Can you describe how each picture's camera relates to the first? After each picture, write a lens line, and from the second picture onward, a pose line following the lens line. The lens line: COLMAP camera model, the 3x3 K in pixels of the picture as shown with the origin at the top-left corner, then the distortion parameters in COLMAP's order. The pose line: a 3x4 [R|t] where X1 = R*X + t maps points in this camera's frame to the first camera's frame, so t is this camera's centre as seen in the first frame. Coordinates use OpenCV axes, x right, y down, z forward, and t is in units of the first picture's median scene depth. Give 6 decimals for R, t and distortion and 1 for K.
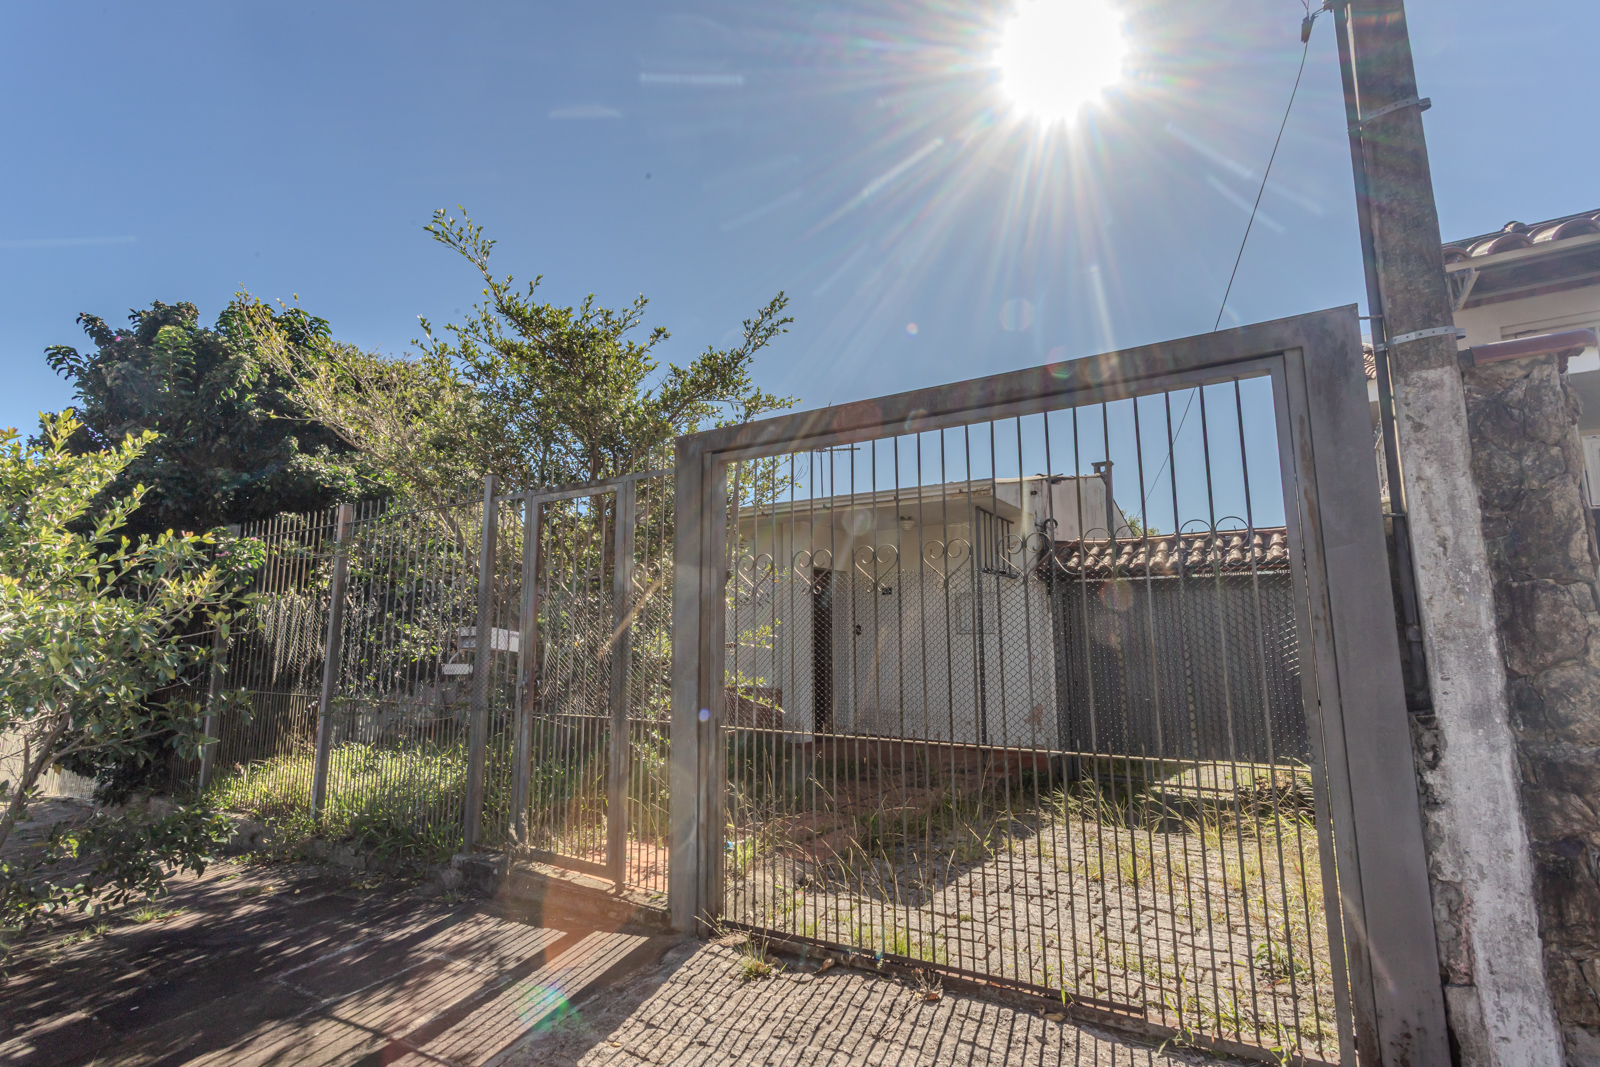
lens RADIAL K [[757.2, 0, 802.9], [0, 757.2, 525.4], [0, 0, 1]] dist [-0.001123, 0.000425]
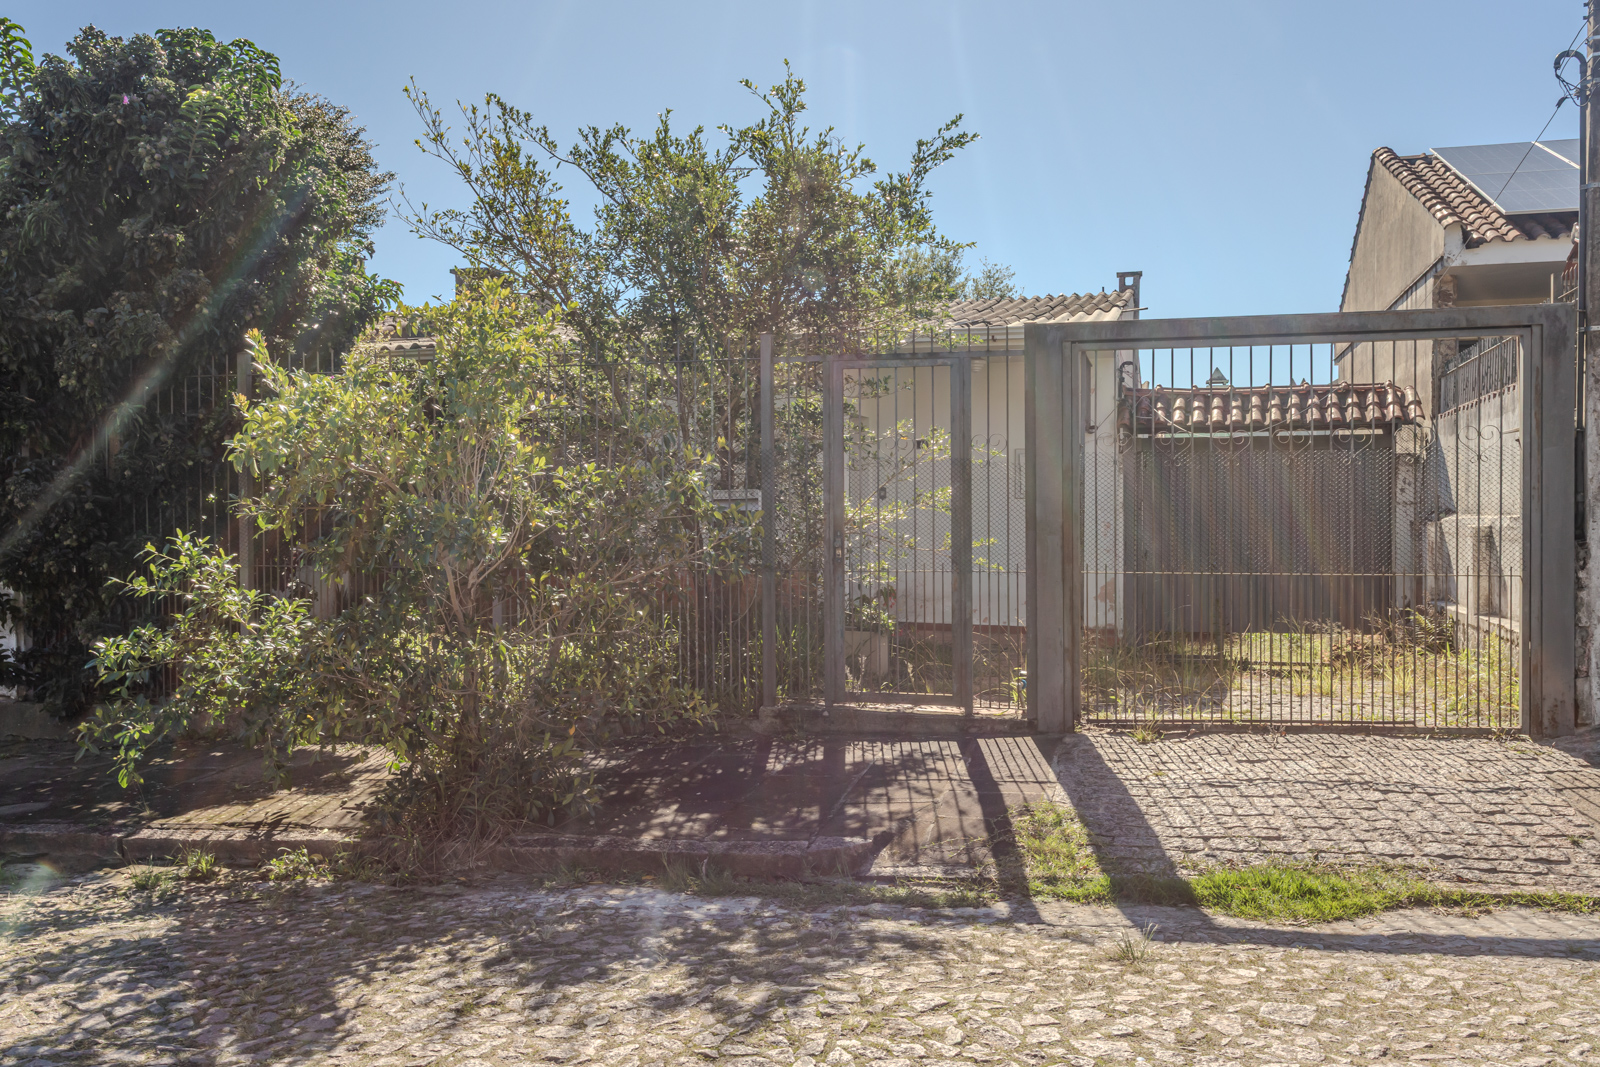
lens RADIAL K [[1473.5, 0, 797.4], [0, 1473.5, 533.2], [0, 0, 1]] dist [0.009098, 0.000000]
pose [[0.952340, -0.004898, 0.304999, -0.499478], [-0.045043, 0.986652, 0.156489, -0.058424], [-0.301694, -0.162769, 0.939408, -0.428762]]
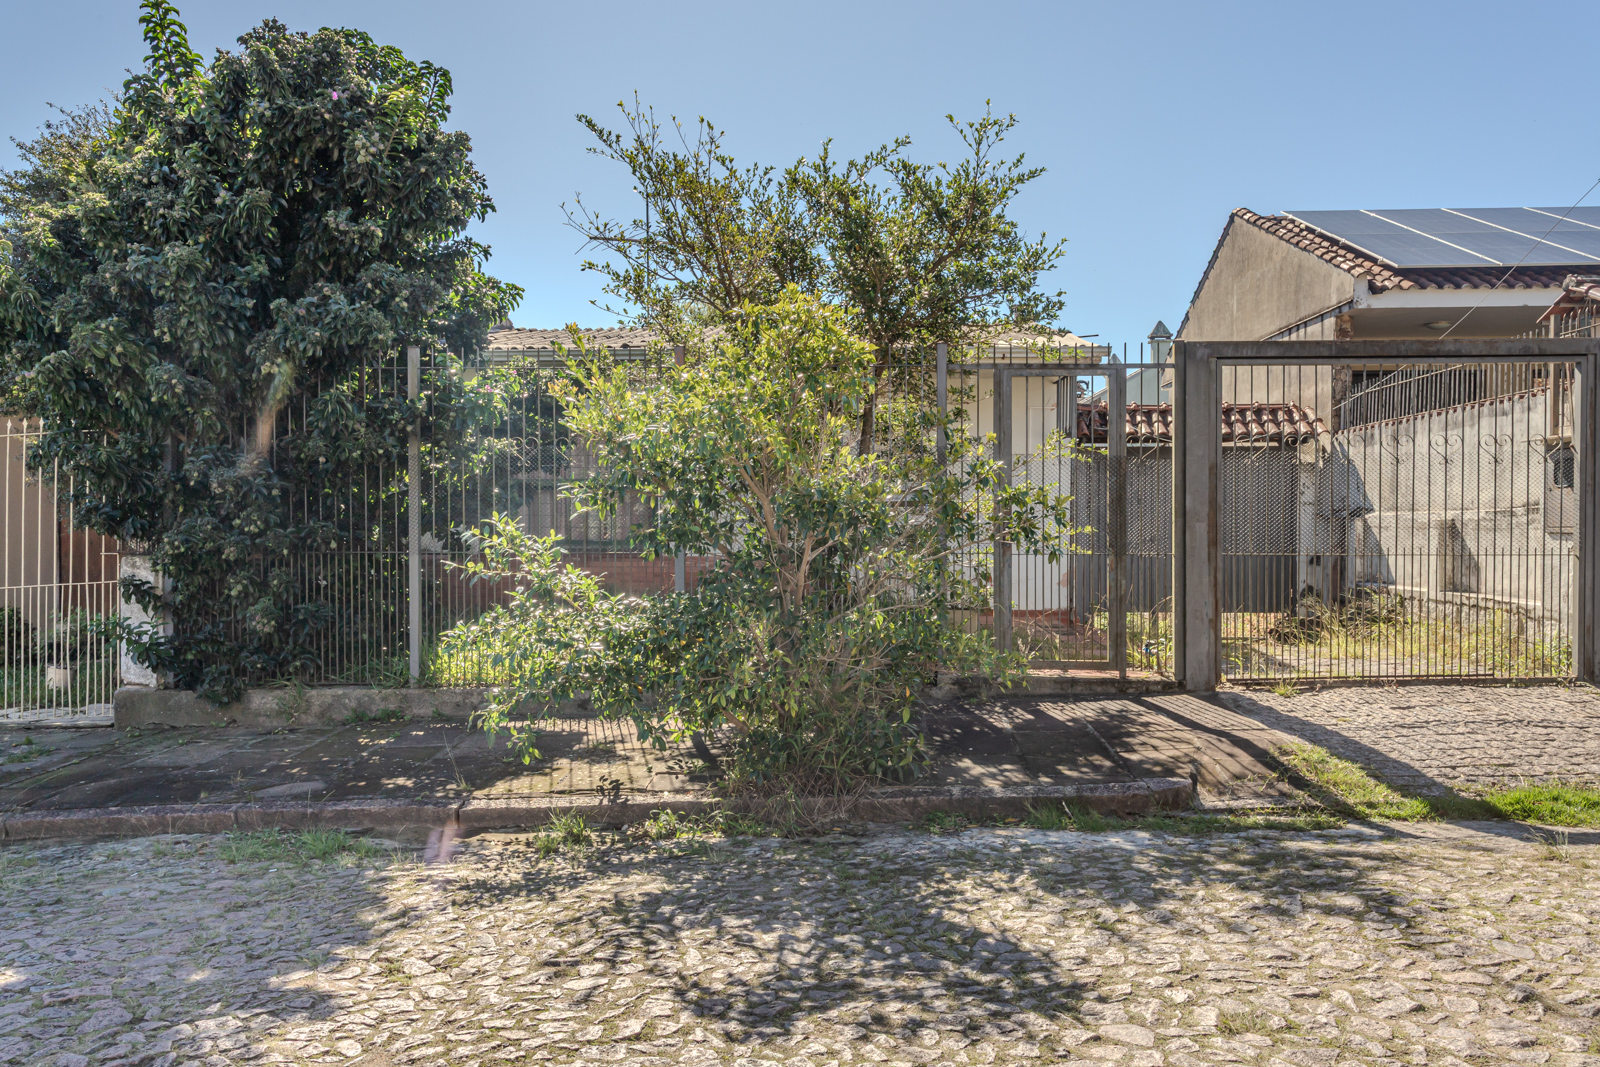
lens RADIAL K [[1339.2, 0, 800.8], [0, 1339.2, 538.8], [0, 0, 1]] dist [0.005957, 0.002191]
pose [[0.865388, -0.003958, 0.501087, -0.817448], [-0.078443, 0.986571, 0.143265, -0.025564], [-0.494925, -0.163286, 0.853456, -0.303649]]
